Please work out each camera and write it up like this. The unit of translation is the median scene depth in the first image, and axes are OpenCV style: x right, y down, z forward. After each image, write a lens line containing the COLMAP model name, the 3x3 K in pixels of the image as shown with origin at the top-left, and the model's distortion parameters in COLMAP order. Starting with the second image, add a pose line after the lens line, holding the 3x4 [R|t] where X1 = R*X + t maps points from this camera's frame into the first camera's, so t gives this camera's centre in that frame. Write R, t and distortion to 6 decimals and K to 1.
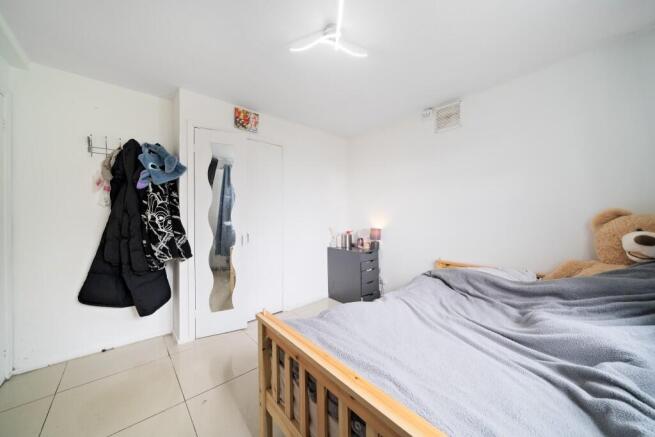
lens RADIAL K [[228.4, 0, 326.6], [0, 228.4, 218.5], [0, 0, 1]] dist [-0.000137, -0.000025]
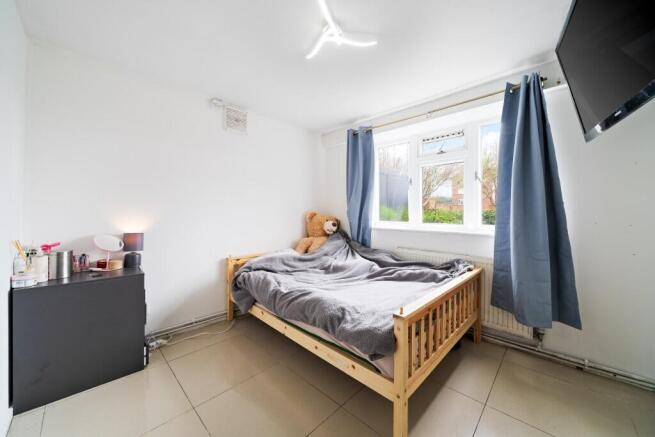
lens RADIAL K [[243.9, 0, 326.6], [0, 243.9, 214.7], [0, 0, 1]] dist [0.000810, 0.000084]
pose [[-0.069744, 0.000772, 0.997565, -0.590397], [0.006083, 0.999981, -0.000349, -0.002849], [-0.997546, 0.006044, -0.069747, 0.628277]]
